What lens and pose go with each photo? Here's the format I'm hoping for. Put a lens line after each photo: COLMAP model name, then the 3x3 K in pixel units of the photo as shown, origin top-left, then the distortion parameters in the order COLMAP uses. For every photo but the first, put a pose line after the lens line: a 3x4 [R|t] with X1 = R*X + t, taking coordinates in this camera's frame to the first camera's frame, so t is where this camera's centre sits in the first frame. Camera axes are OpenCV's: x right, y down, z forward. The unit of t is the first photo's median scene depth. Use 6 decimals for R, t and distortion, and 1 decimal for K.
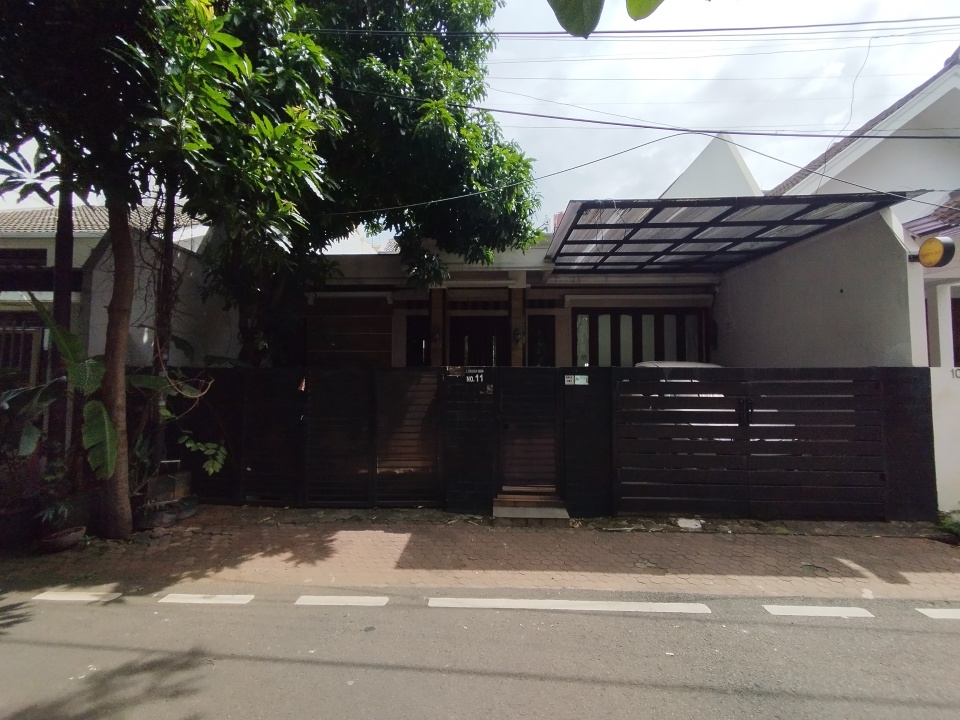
lens RADIAL K [[459.9, 0, 480.0], [0, 459.9, 360.0], [0, 0, 1]] dist [0.023178, -0.012529]
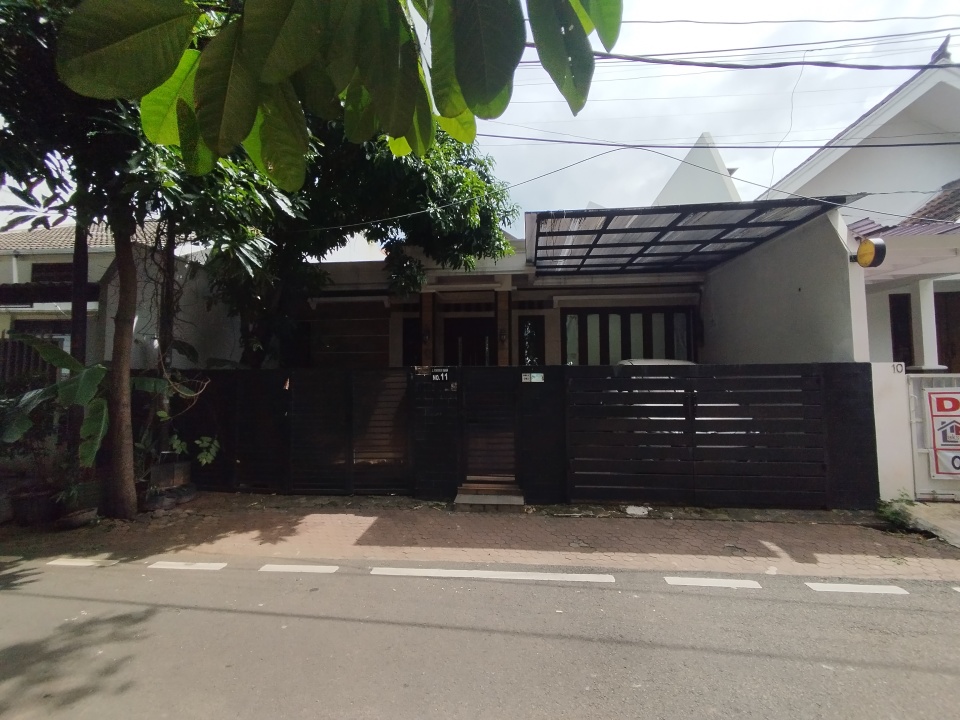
lens RADIAL K [[459.9, 0, 480.0], [0, 459.9, 360.0], [0, 0, 1]] dist [0.023178, -0.012529]
pose [[0.998448, -0.010569, -0.054684, 0.147299], [0.010716, 0.999940, 0.002410, -0.002407], [0.054656, -0.002992, 0.998501, -0.089084]]
